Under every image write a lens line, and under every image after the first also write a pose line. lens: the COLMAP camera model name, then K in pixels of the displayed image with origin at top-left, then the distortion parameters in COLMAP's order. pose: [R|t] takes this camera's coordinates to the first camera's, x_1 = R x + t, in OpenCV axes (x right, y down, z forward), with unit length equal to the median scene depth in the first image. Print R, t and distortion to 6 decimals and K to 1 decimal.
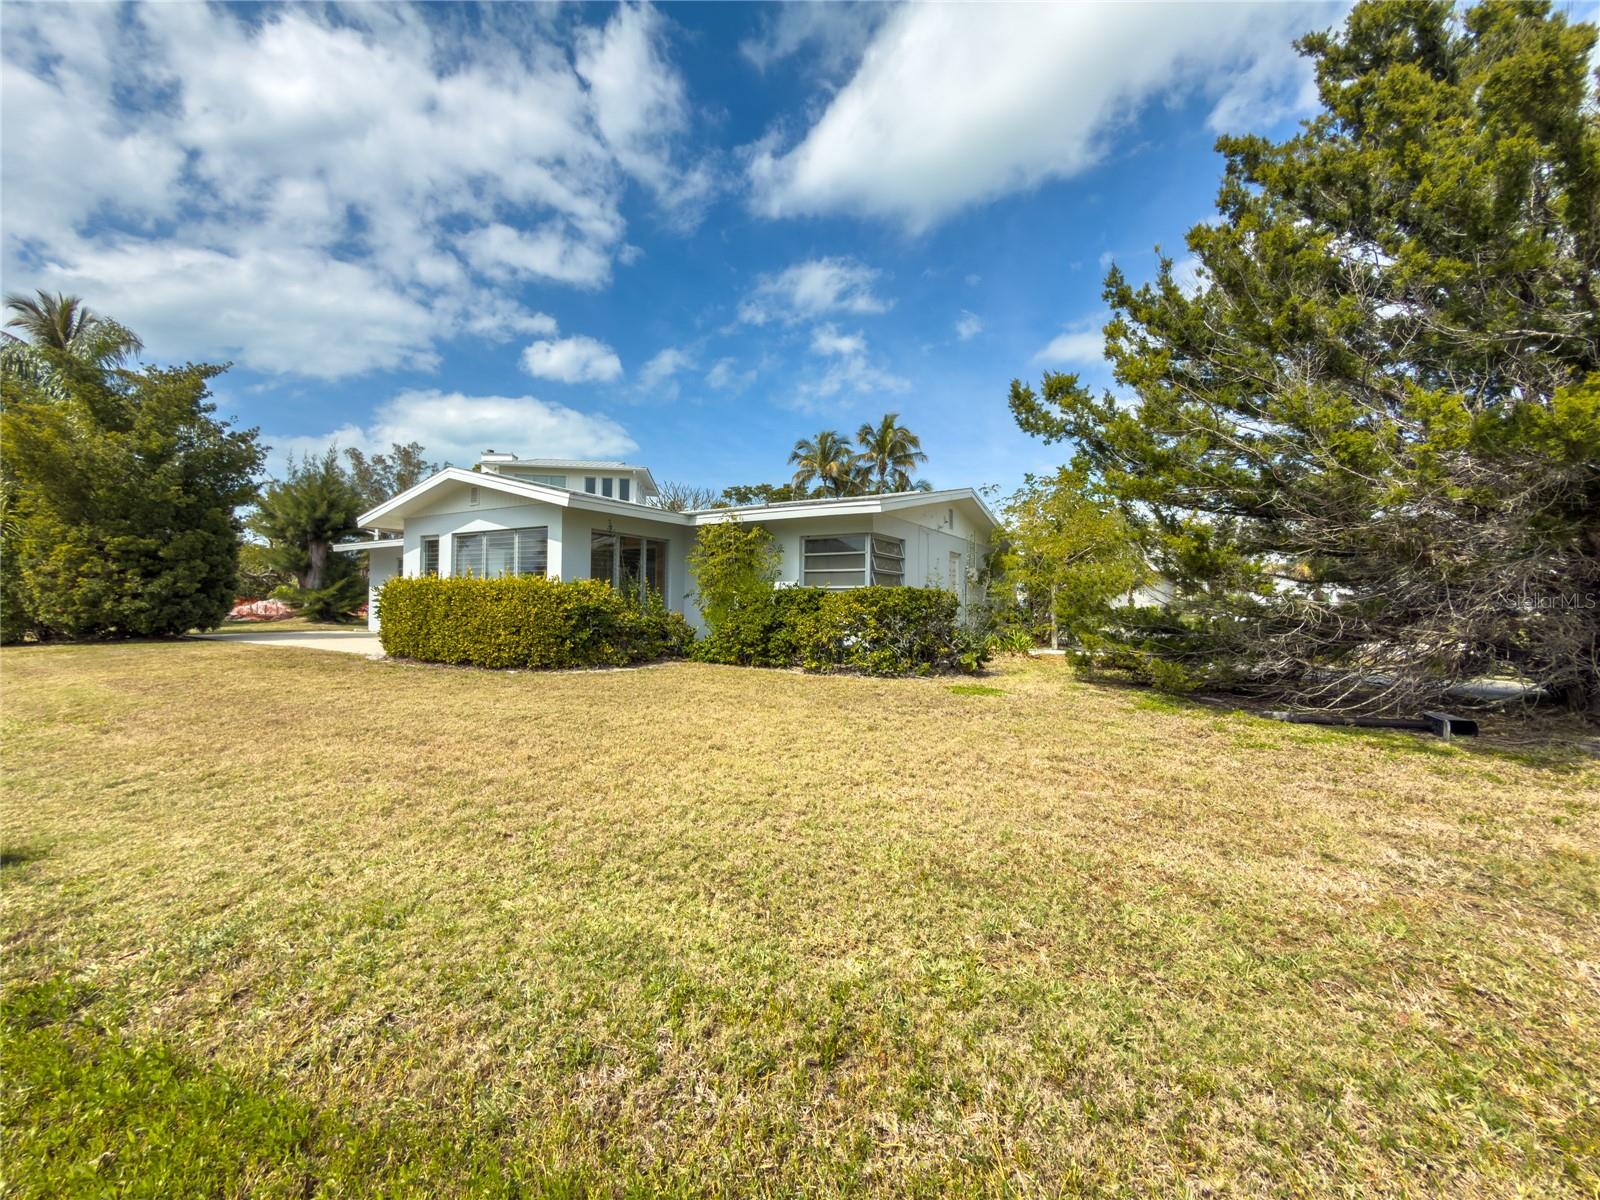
lens RADIAL K [[666.4, 0, 785.9], [0, 666.4, 630.4], [0, 0, 1]] dist [0.007822, -0.001496]
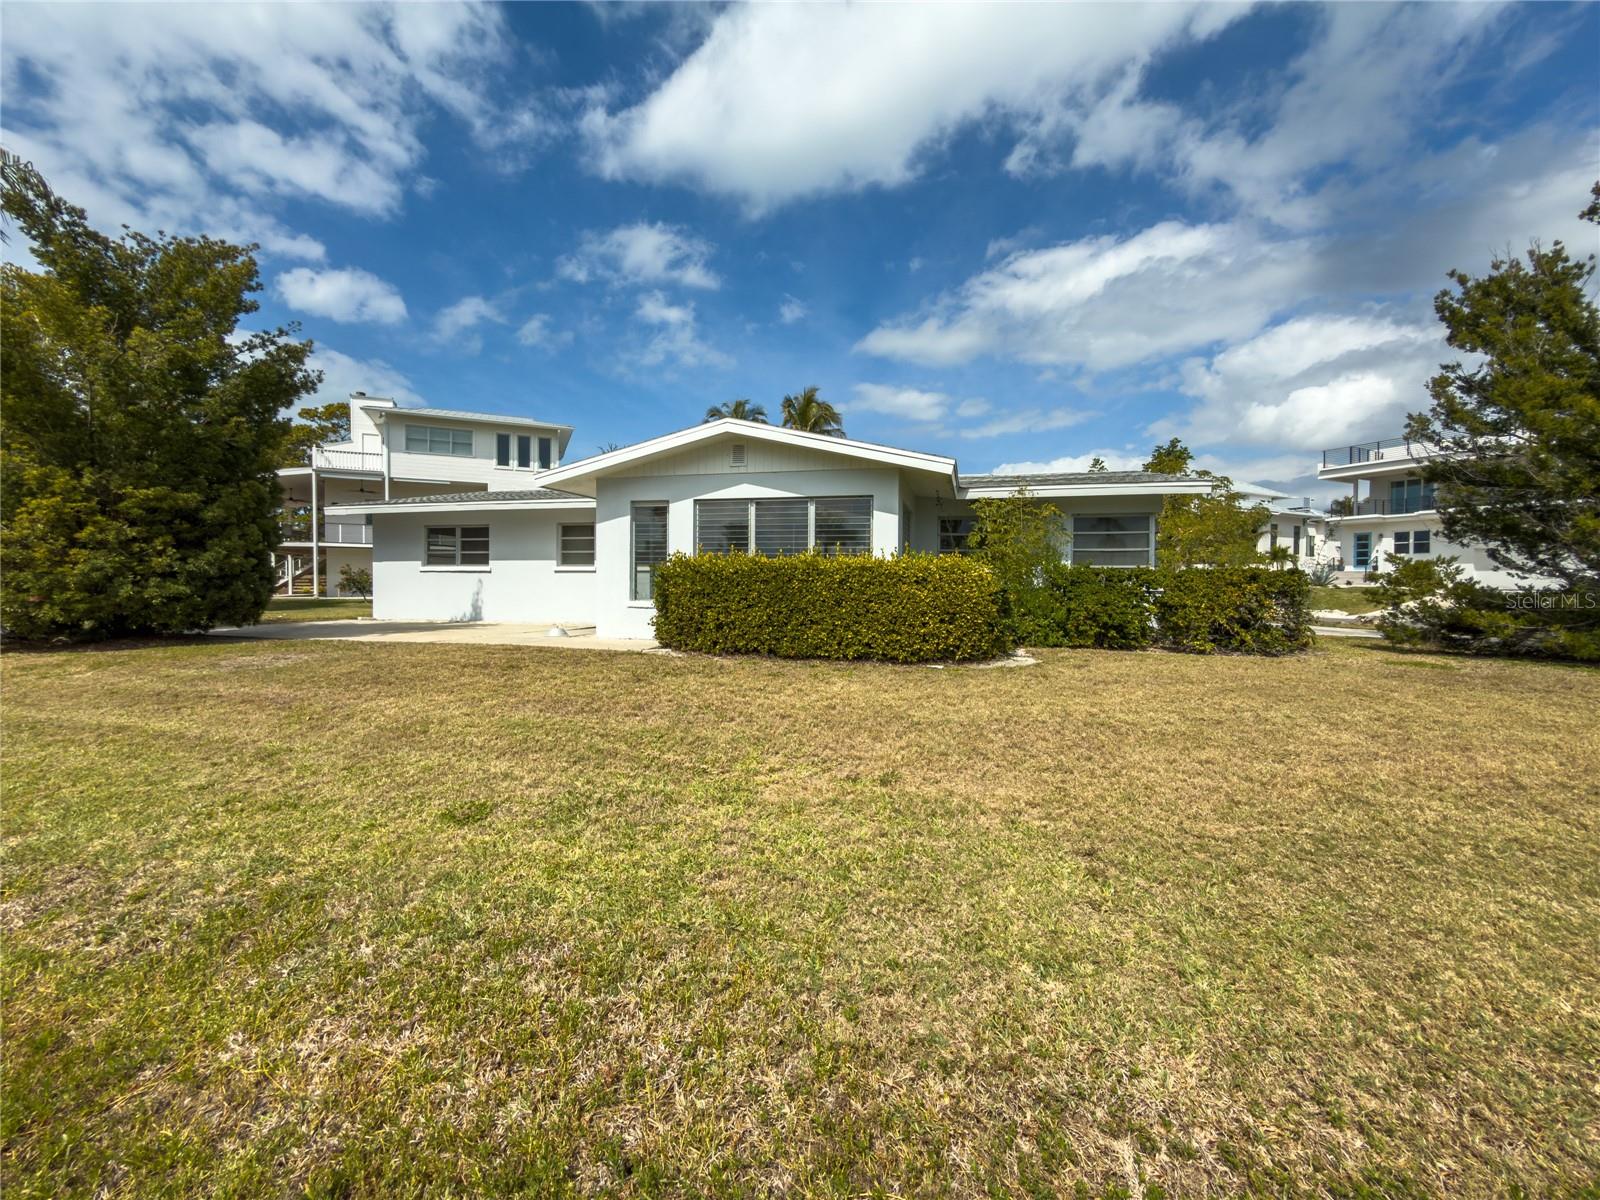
lens RADIAL K [[666.4, 0, 795.7], [0, 666.4, 592.7], [0, 0, 1]] dist [0.007822, -0.001496]
pose [[0.954008, -0.011066, 0.299576, -0.051445], [0.015760, 0.999788, -0.013256, -0.001438], [-0.299366, 0.017368, 0.953980, 0.014893]]
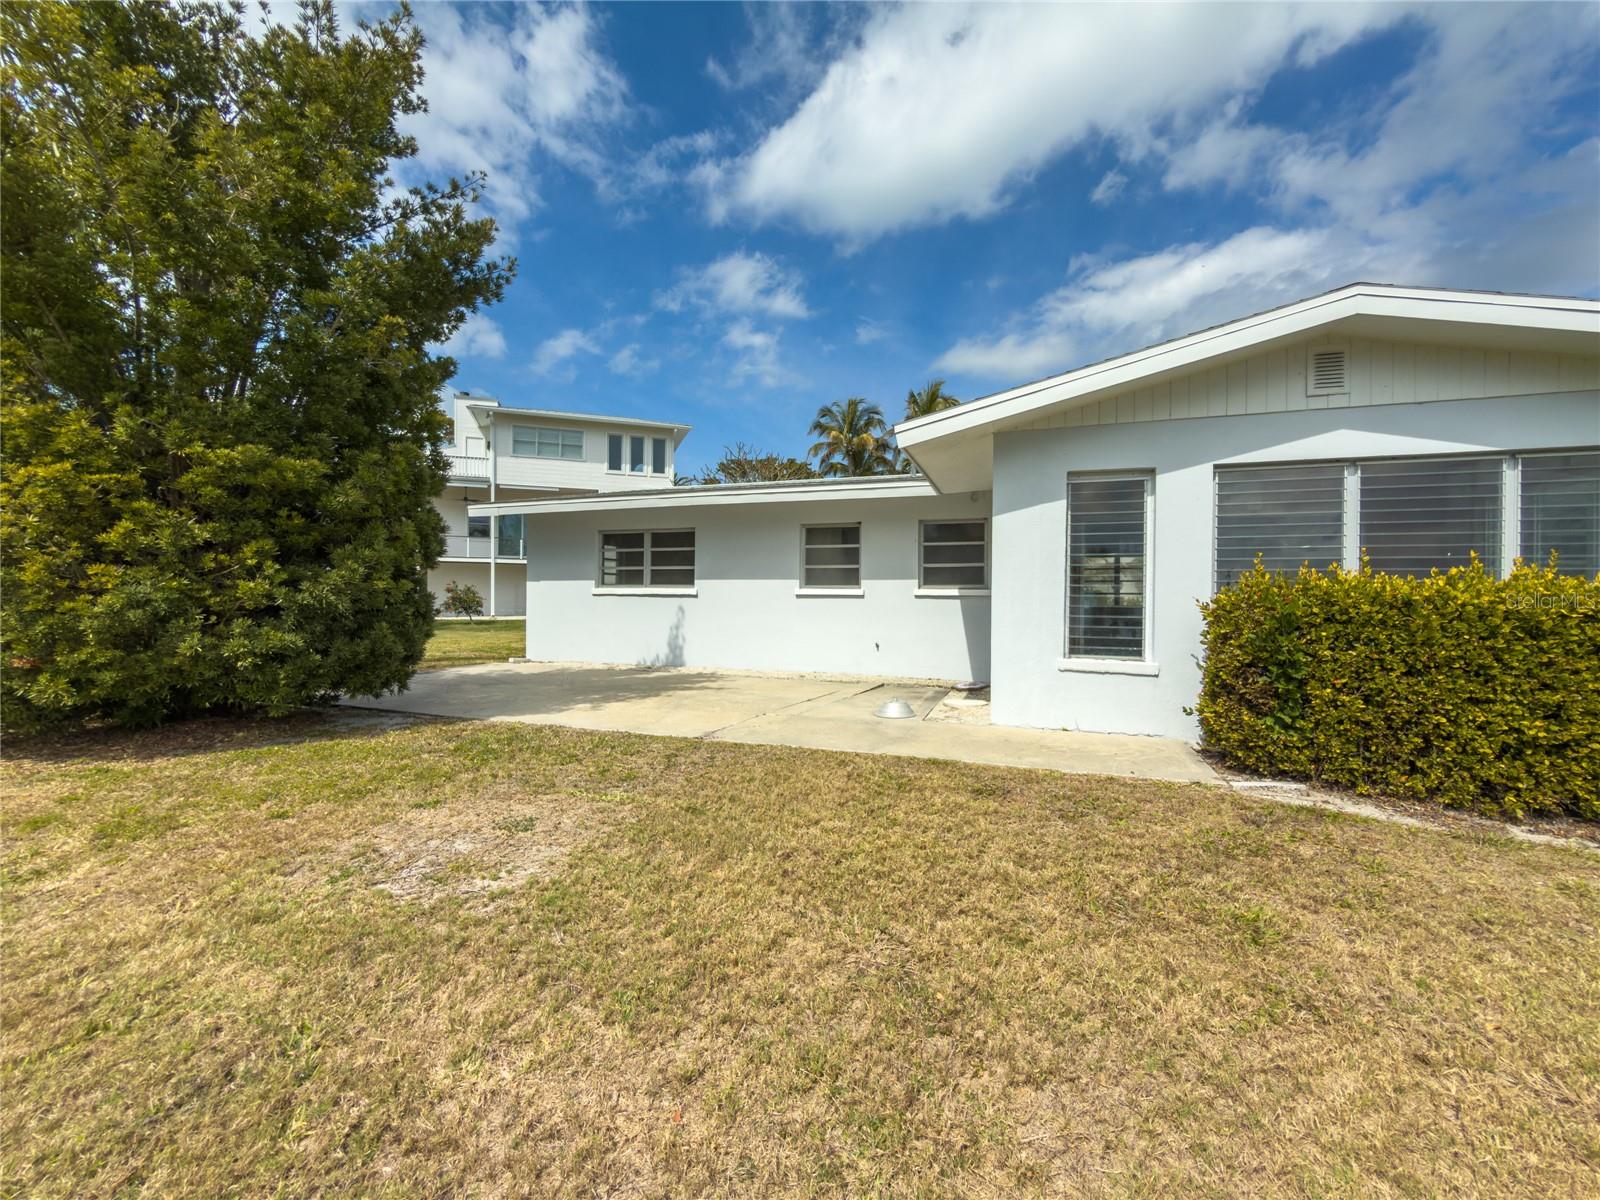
lens RADIAL K [[666.4, 0, 789.3], [0, 666.4, 598.1], [0, 0, 1]] dist [0.007822, -0.001496]
pose [[0.976930, -0.004796, 0.213505, -0.069974], [0.010816, 0.999576, -0.027038, -0.004346], [-0.213285, 0.028723, 0.976568, 0.053453]]
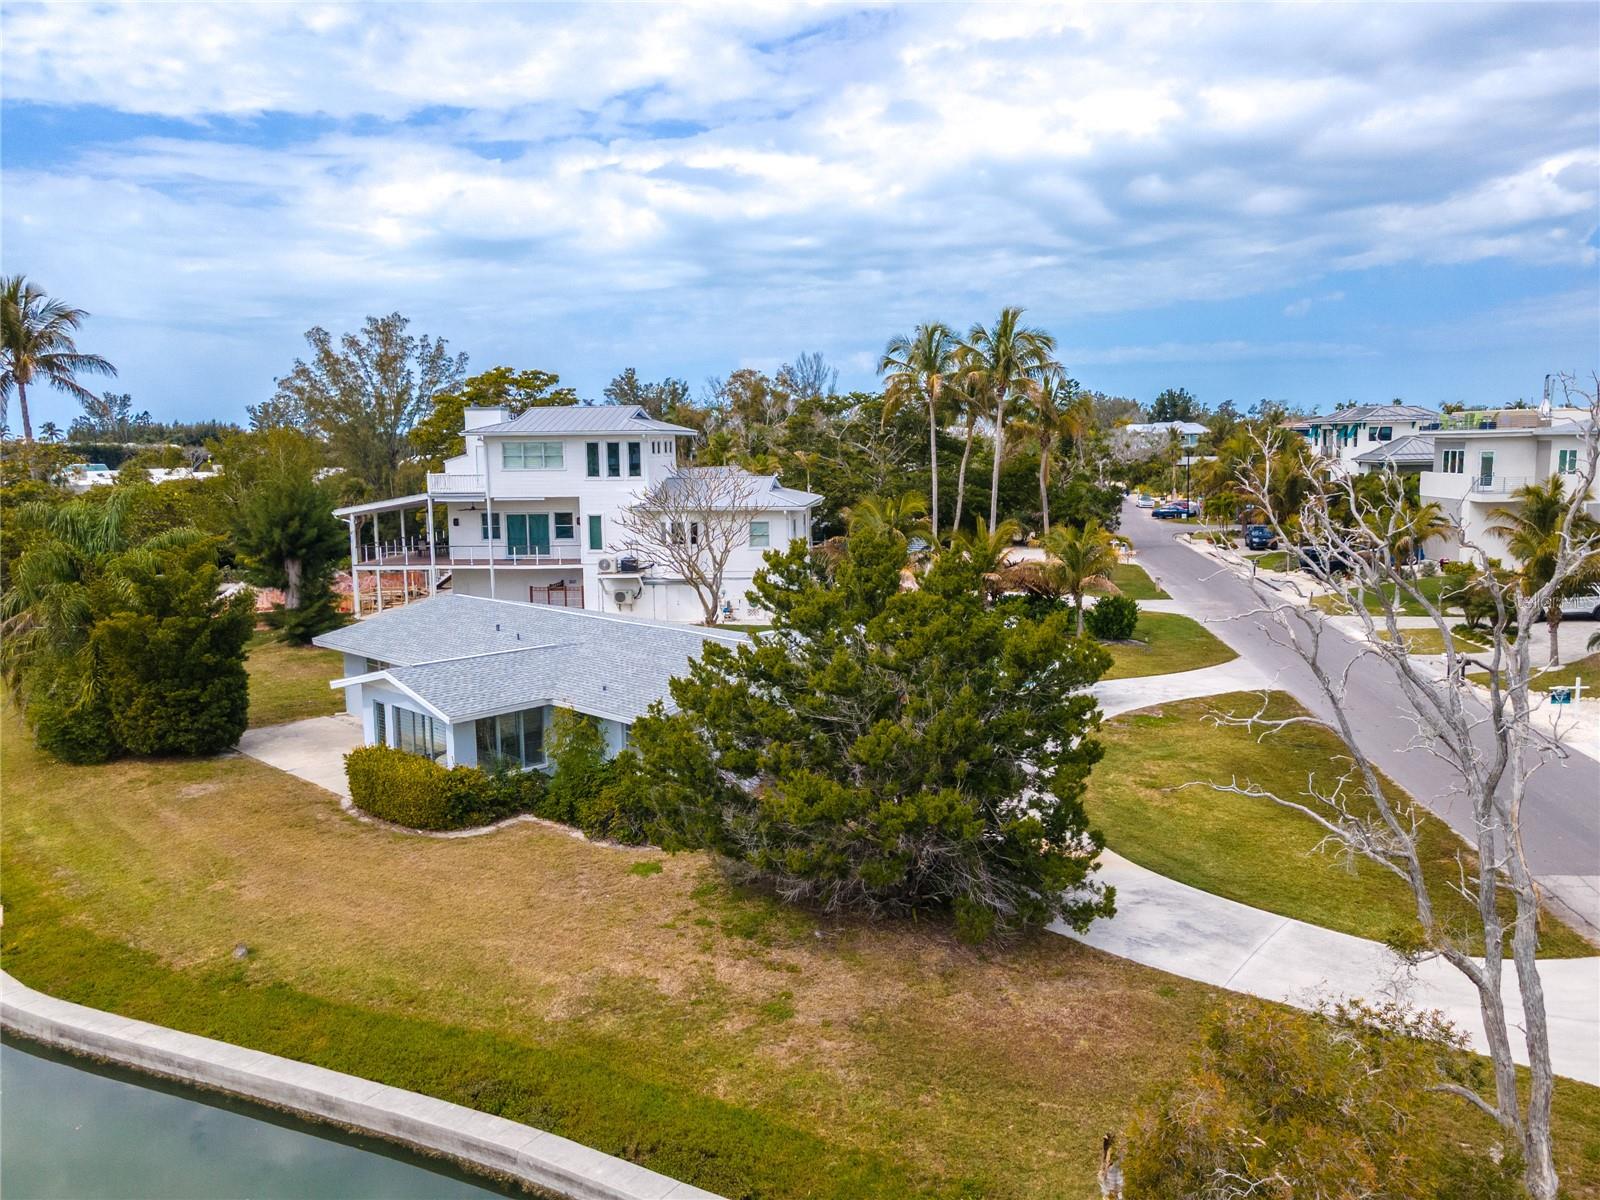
lens RADIAL K [[1262.1, 0, 804.2], [0, 1262.1, 614.9], [0, 0, 1]] dist [0.058994, 0.043017]
pose [[0.974731, 0.001905, -0.223372, 0.075928], [0.023084, 0.993751, 0.109208, -0.049176], [0.222184, -0.111605, 0.968596, -0.110982]]
